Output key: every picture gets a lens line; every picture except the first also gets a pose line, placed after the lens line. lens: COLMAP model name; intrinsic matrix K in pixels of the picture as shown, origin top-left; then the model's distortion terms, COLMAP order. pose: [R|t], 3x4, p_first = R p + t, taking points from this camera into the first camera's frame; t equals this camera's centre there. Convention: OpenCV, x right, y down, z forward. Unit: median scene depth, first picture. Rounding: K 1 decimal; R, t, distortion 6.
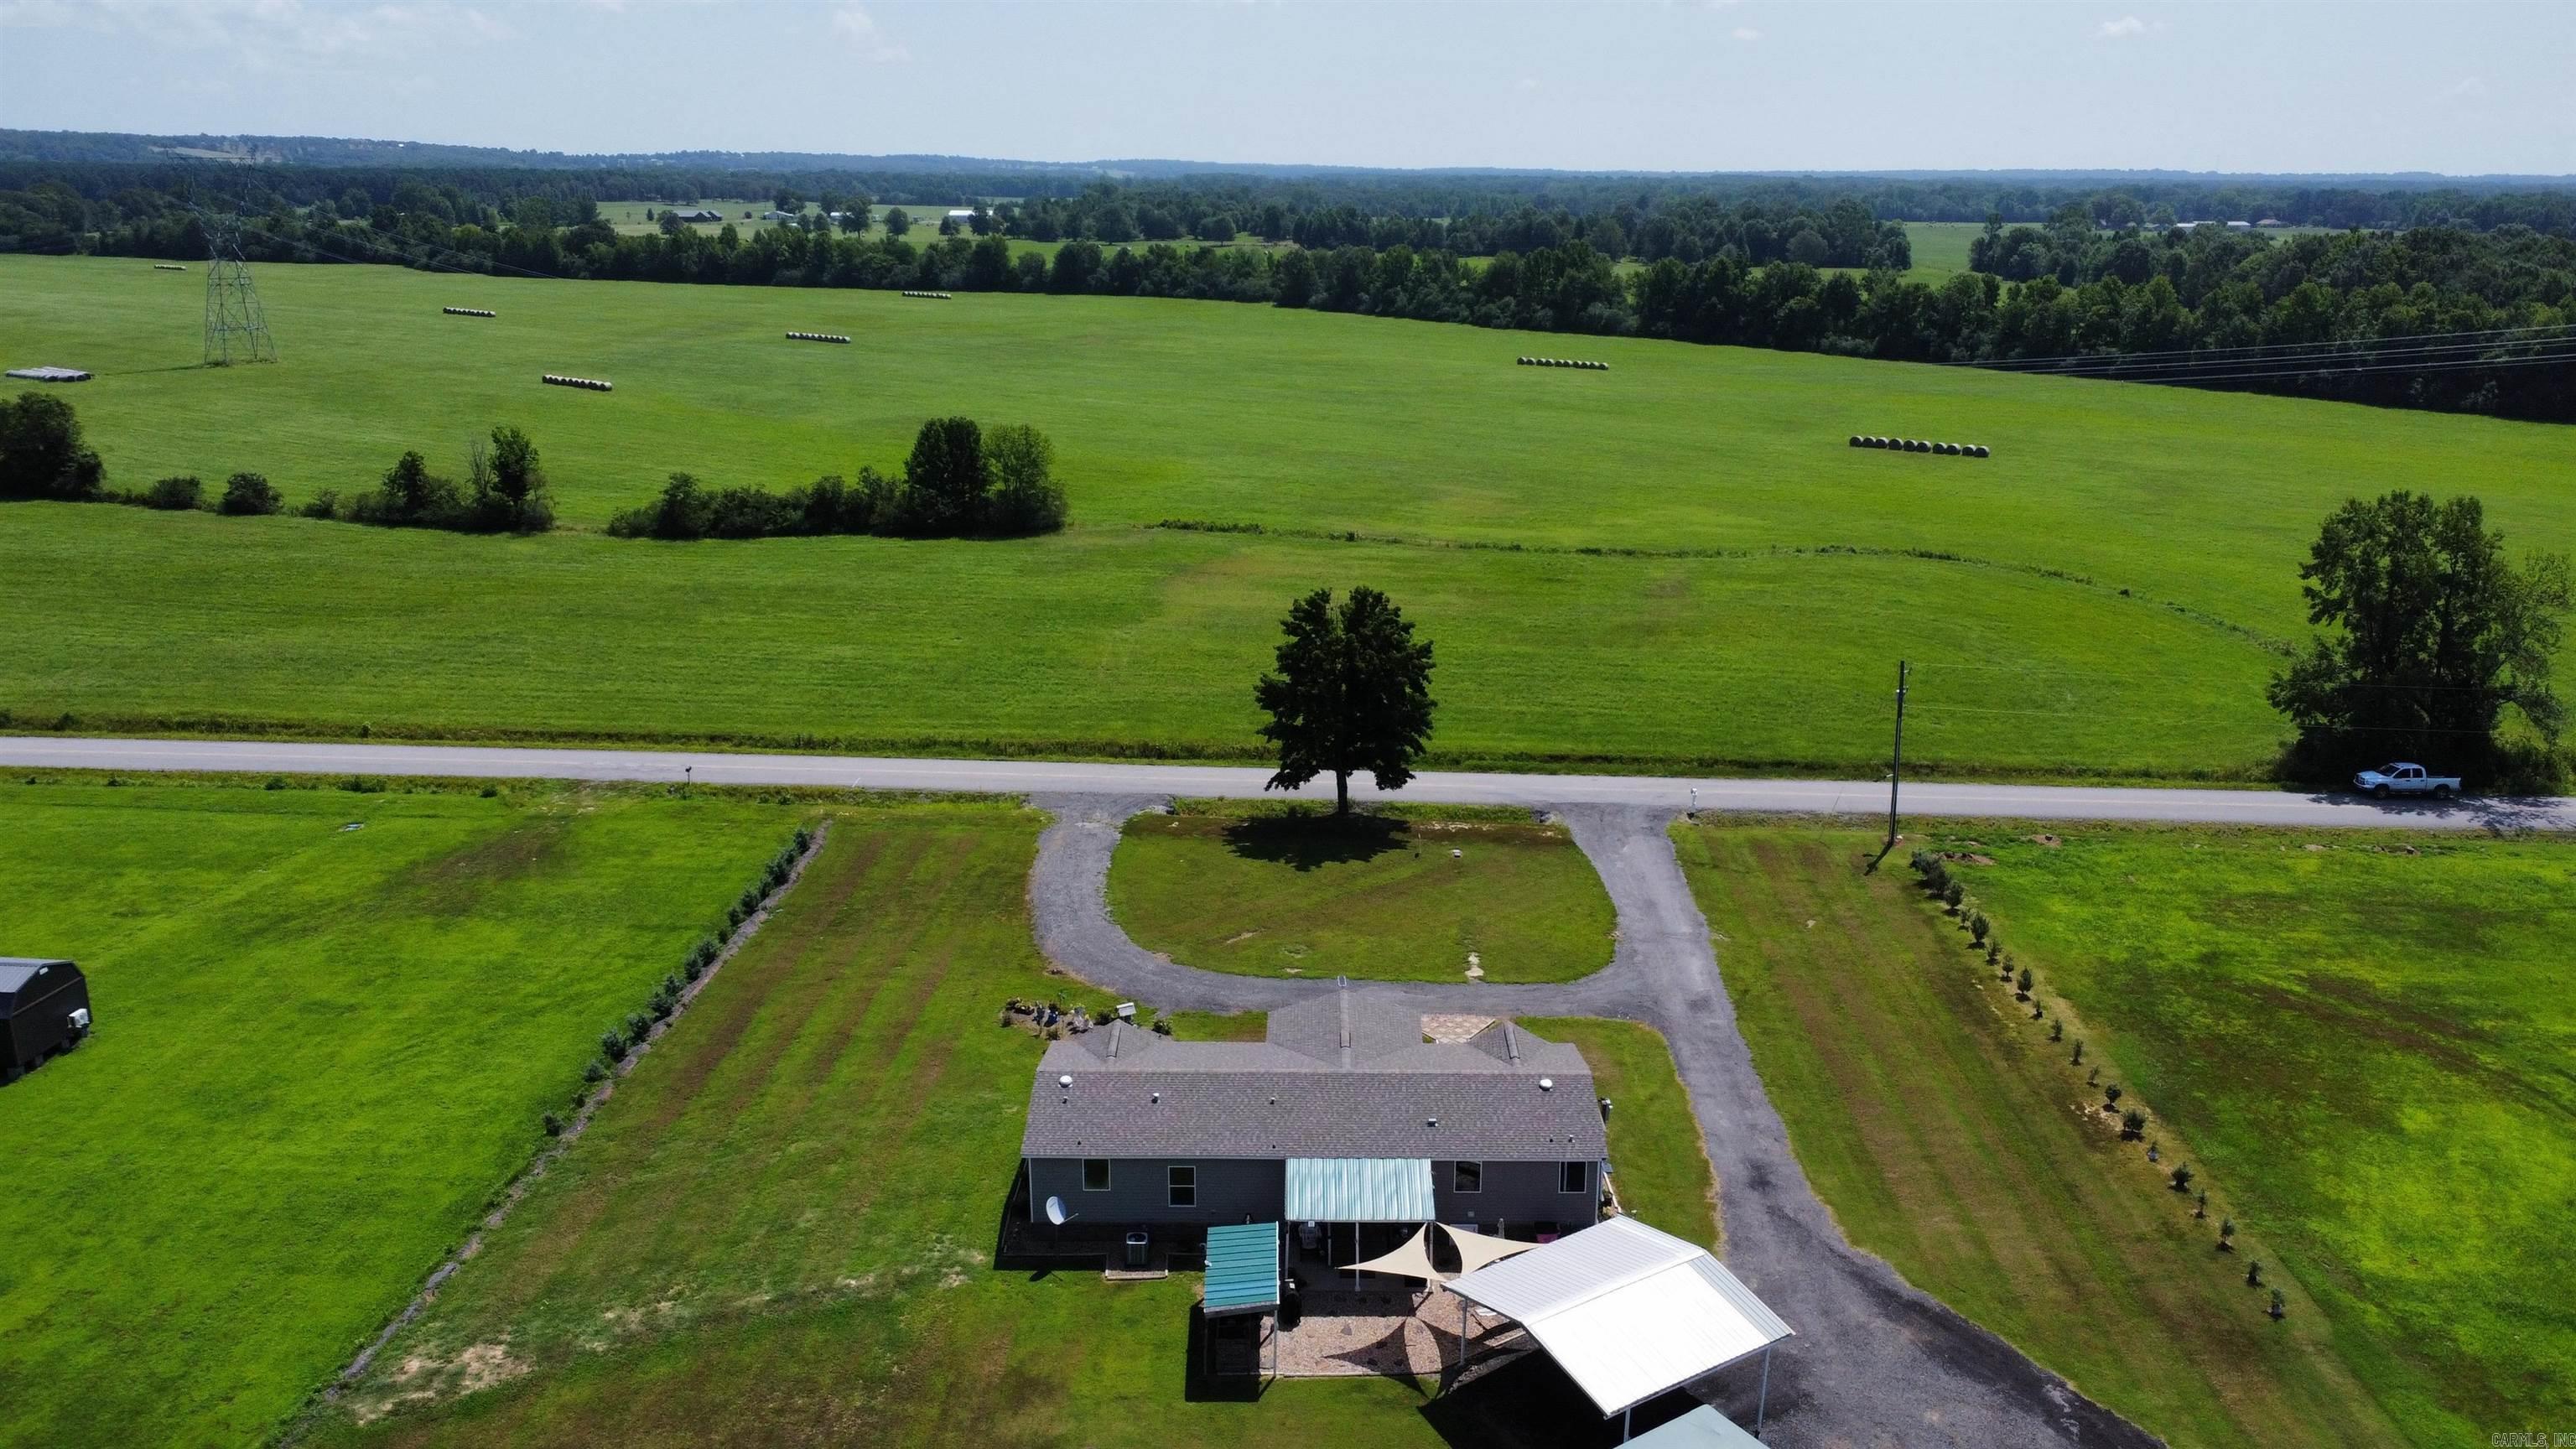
lens RADIAL K [[1925.5, 0, 1291.5], [0, 1925.5, 720.3], [0, 0, 1]] dist [0.000955, 0.000053]
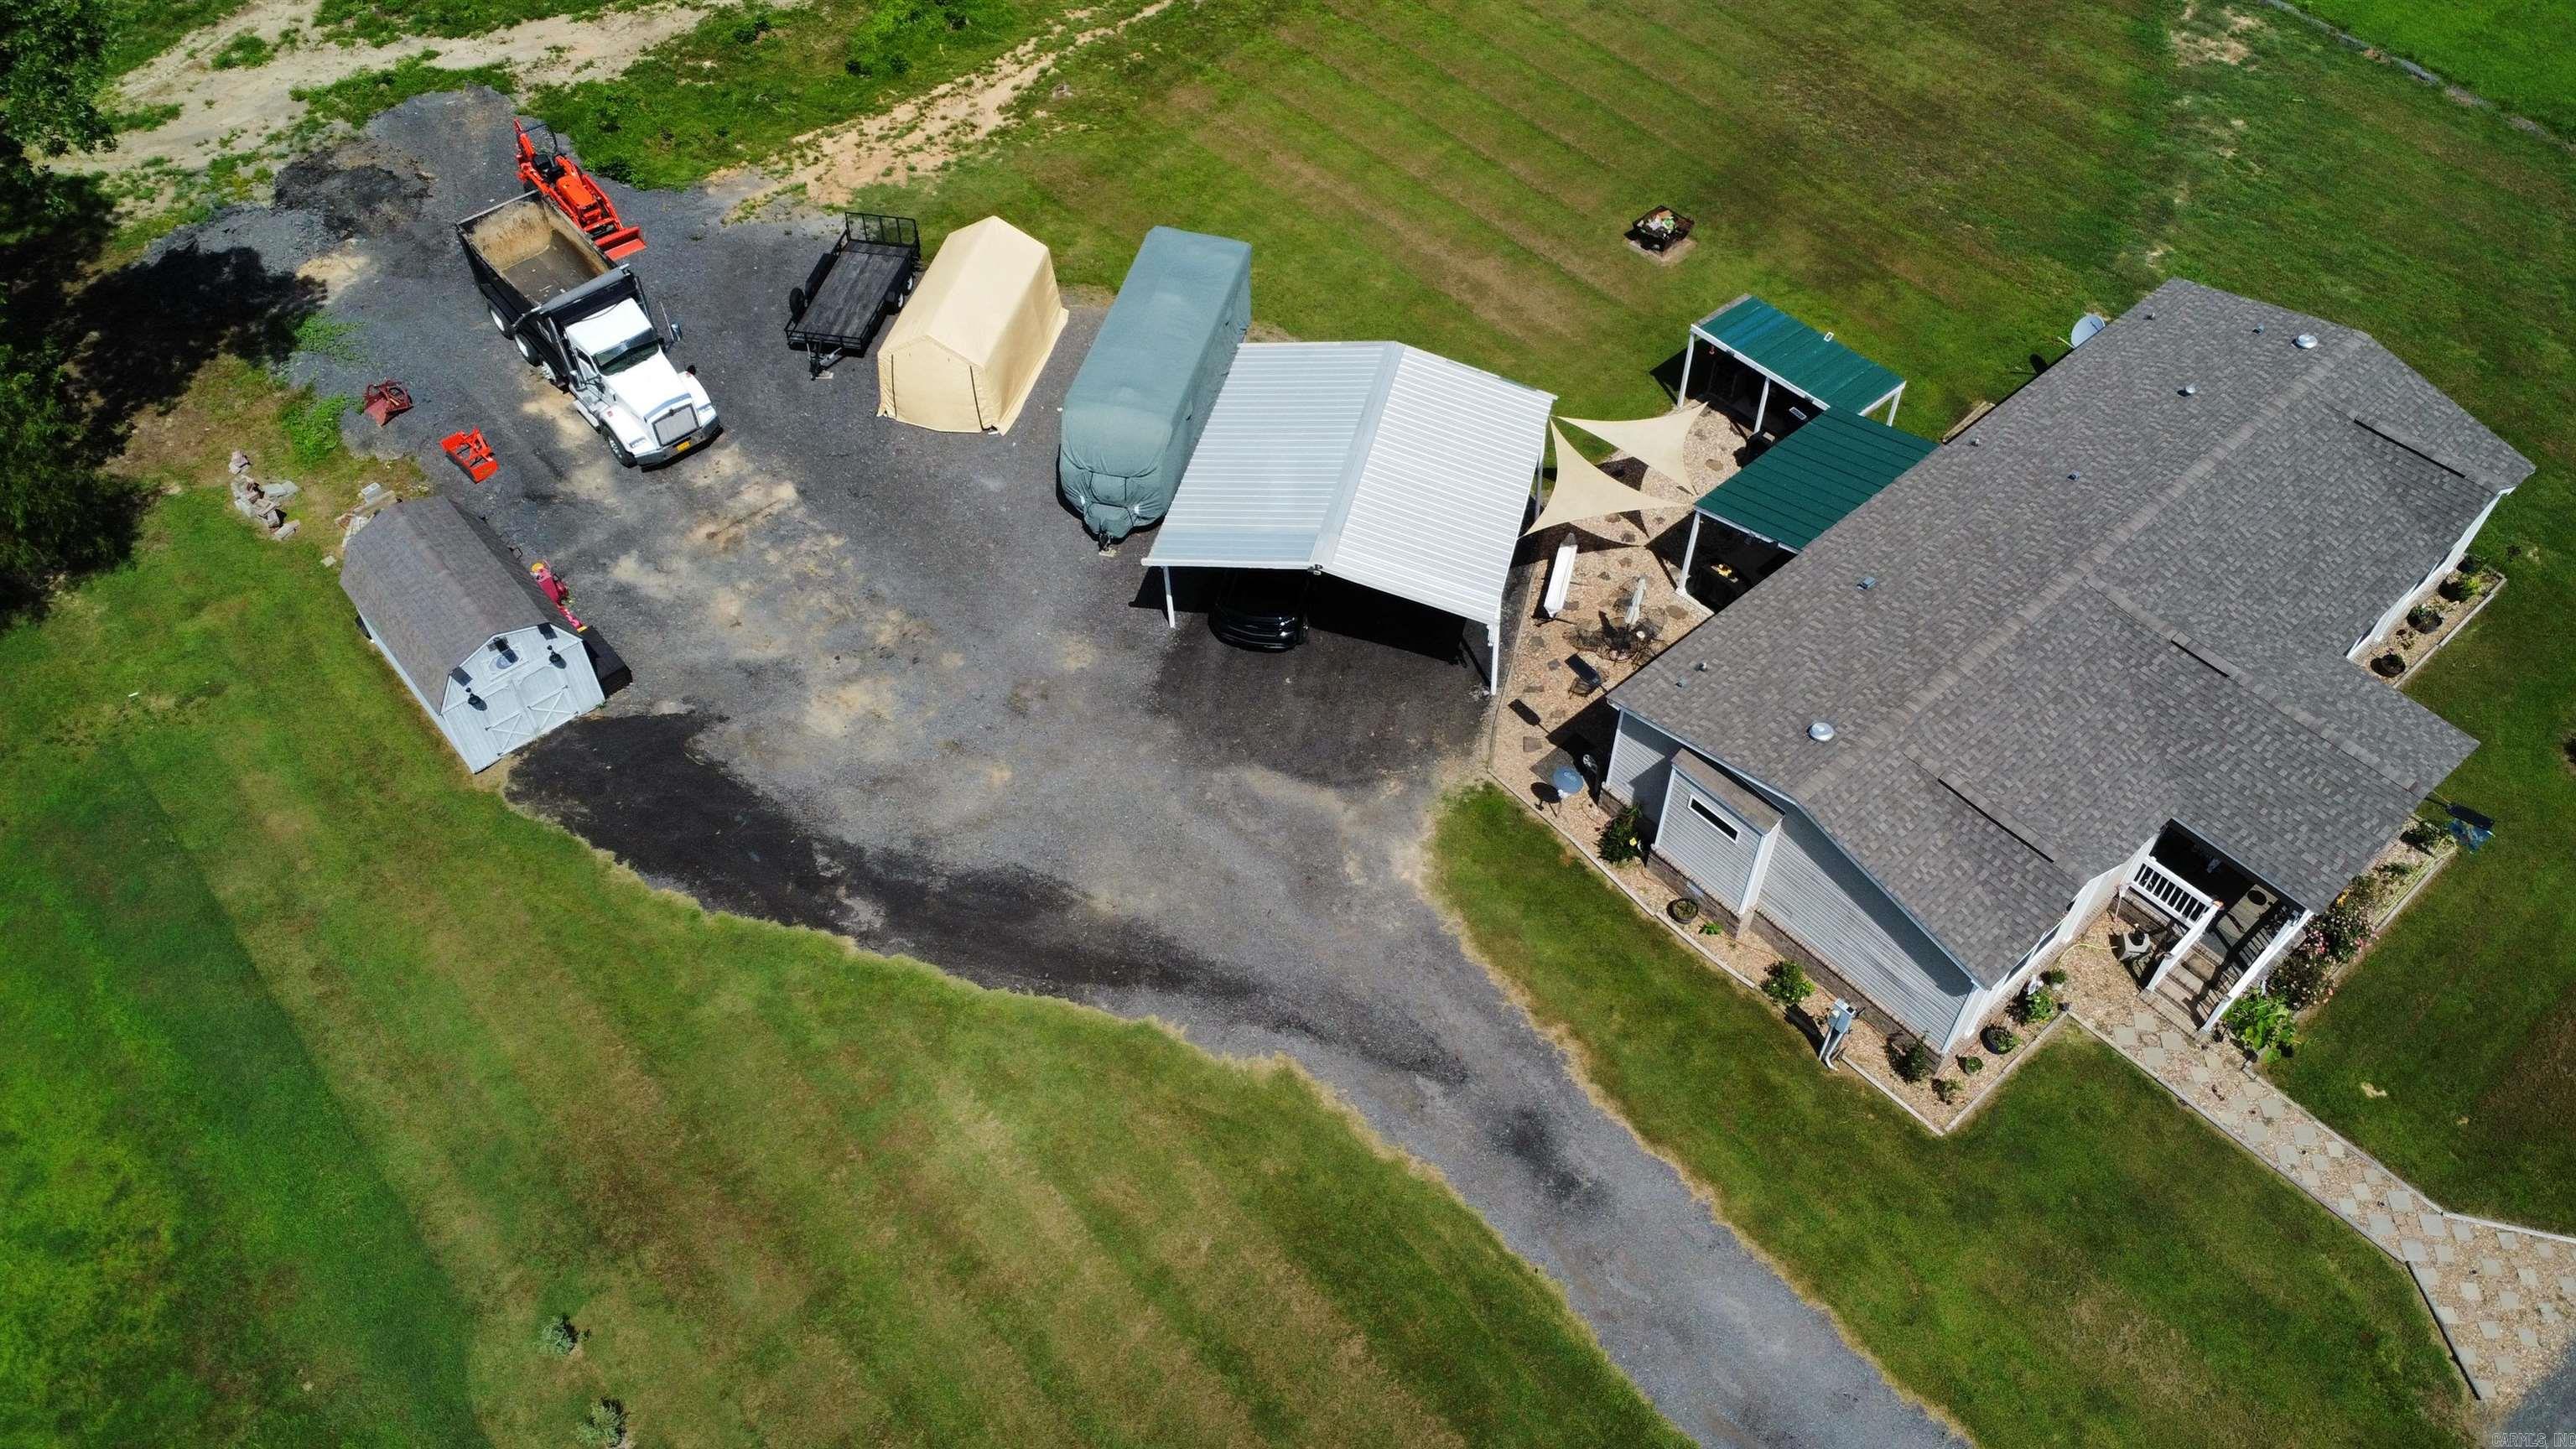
lens RADIAL K [[1925.5, 0, 1294.0], [0, 1925.5, 721.2], [0, 0, 1]] dist [0.000955, 0.000053]
pose [[-0.744929, 0.505798, -0.435027, 0.283652], [-0.188881, 0.465498, 0.864659, -0.143310], [0.639848, 0.726278, -0.251227, 0.636198]]
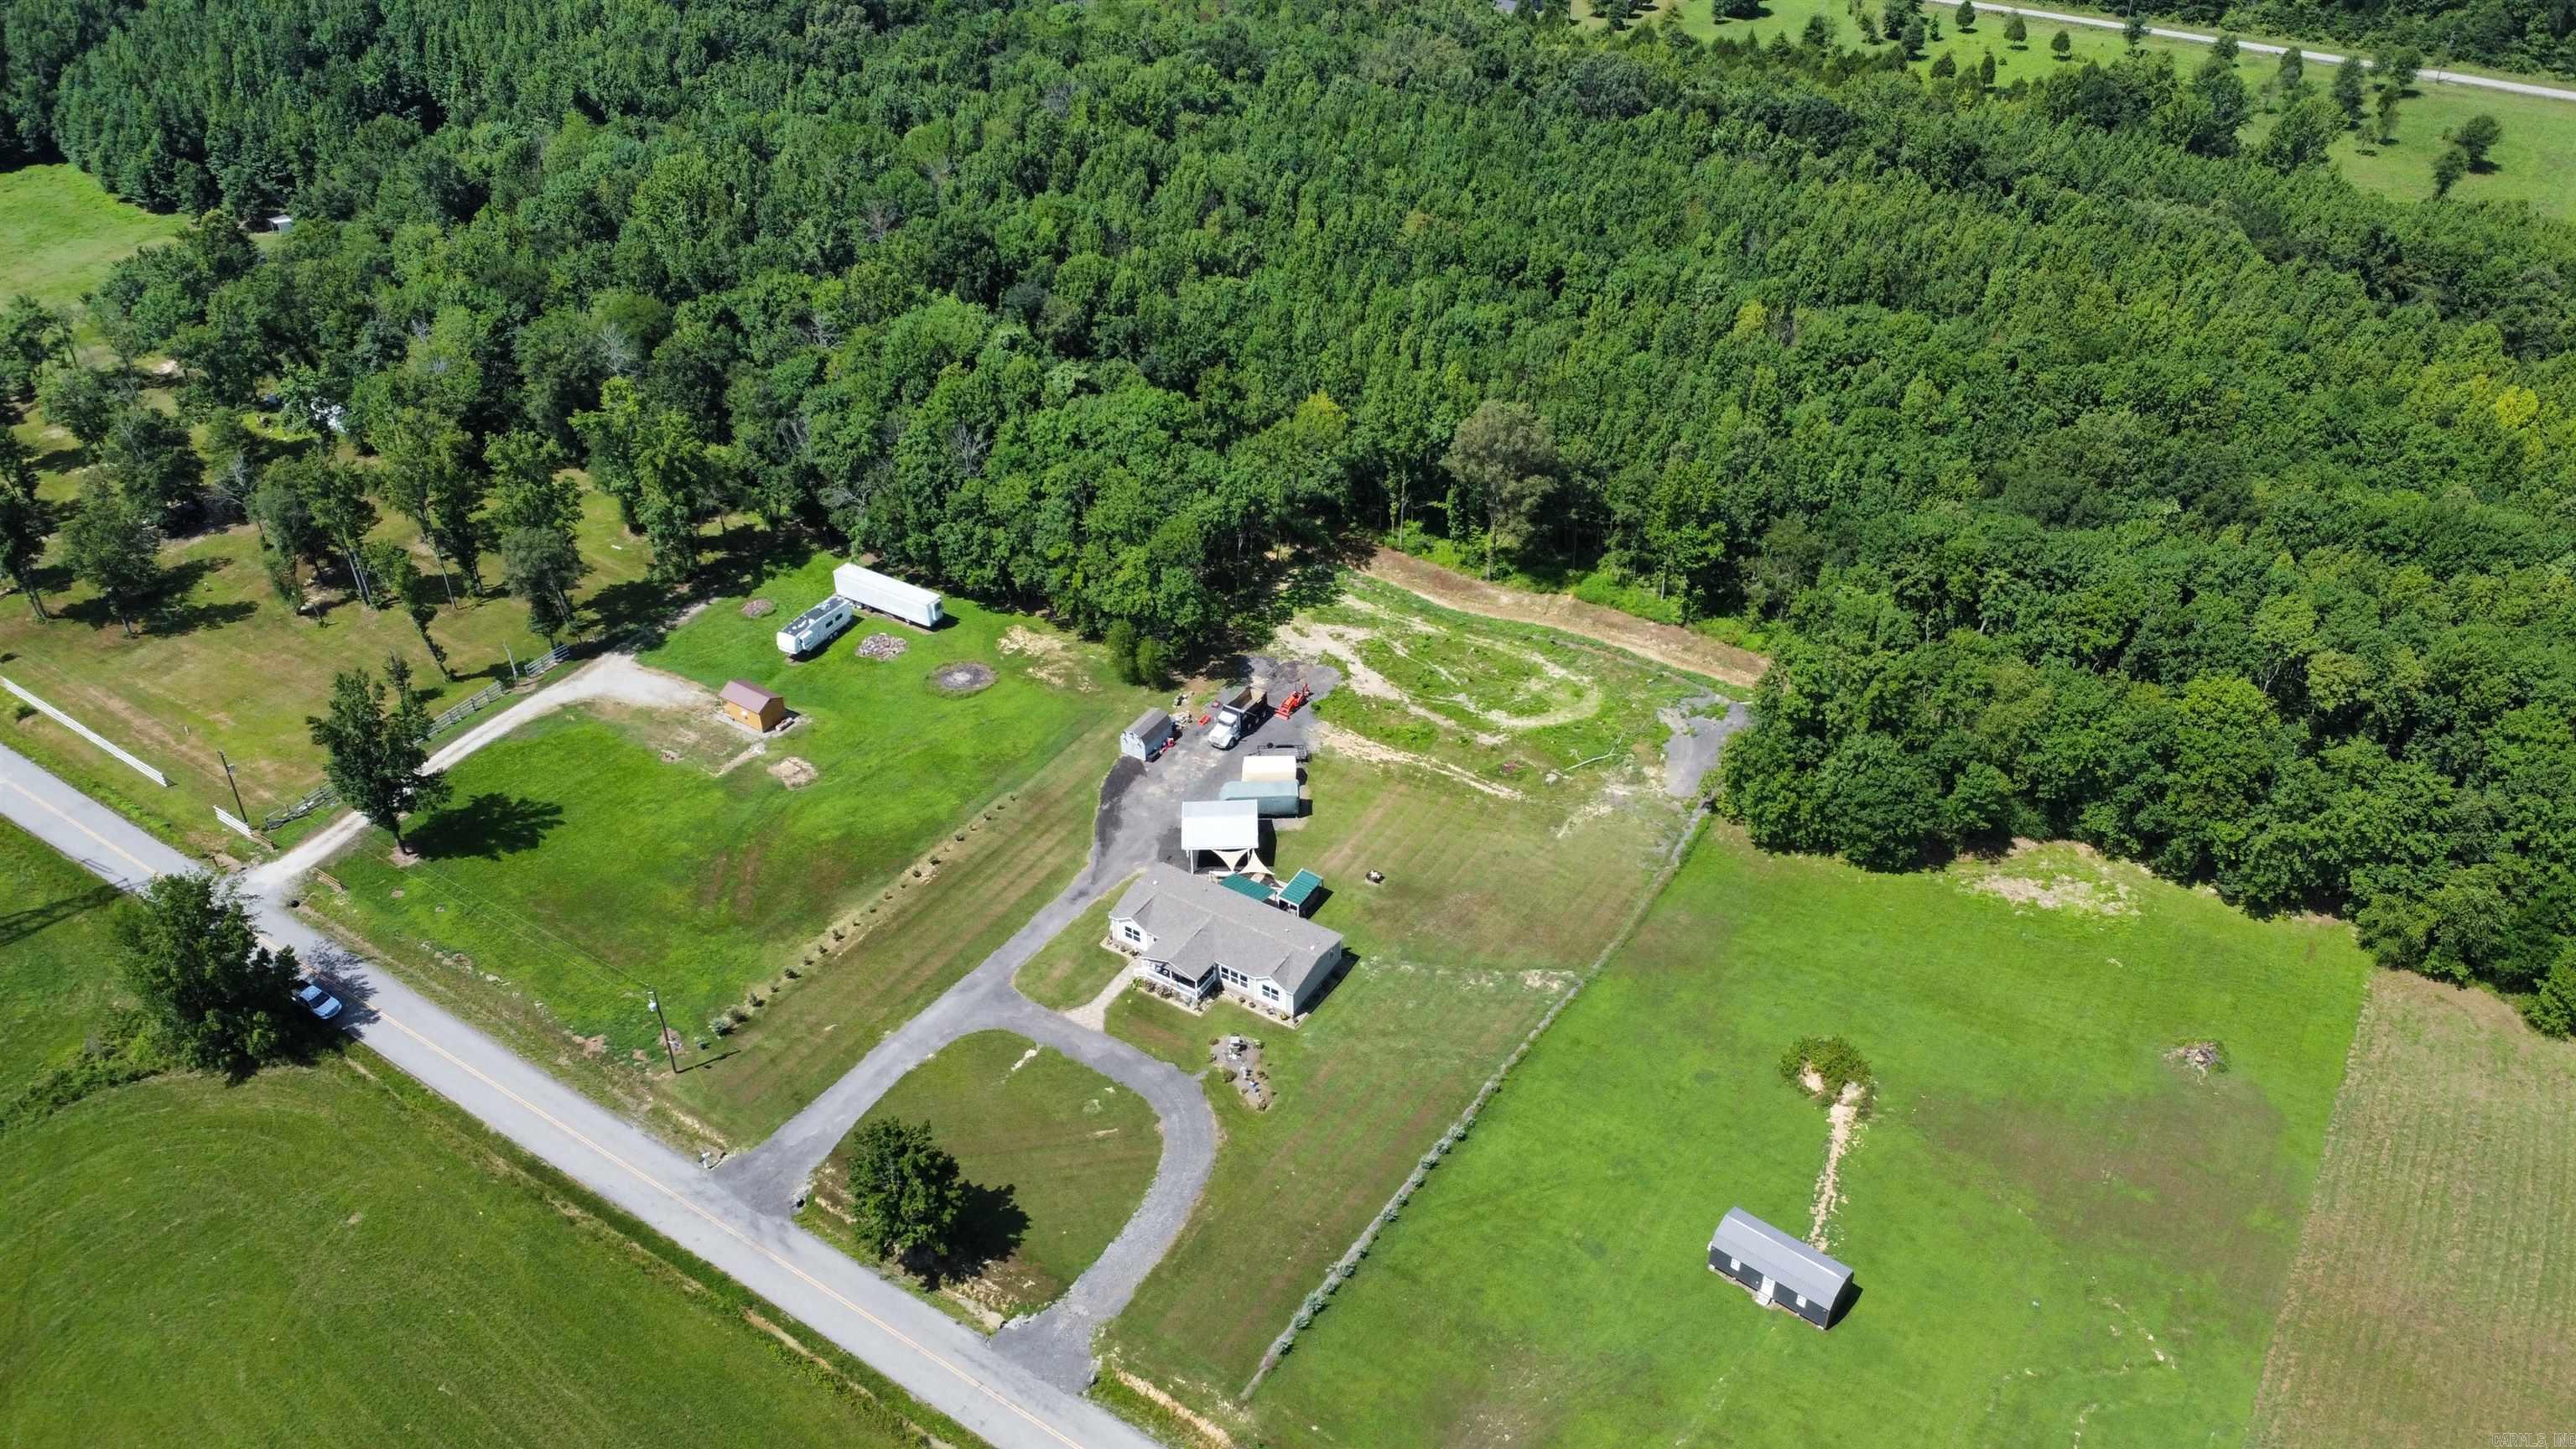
lens RADIAL K [[1925.5, 0, 1299.6], [0, 1925.5, 714.7], [0, 0, 1]] dist [0.000955, 0.000053]
pose [[-0.856586, -0.303252, 0.417492, -0.647219], [0.137630, 0.645504, 0.751254, -1.160044], [-0.497312, 0.700973, -0.511193, 1.274123]]
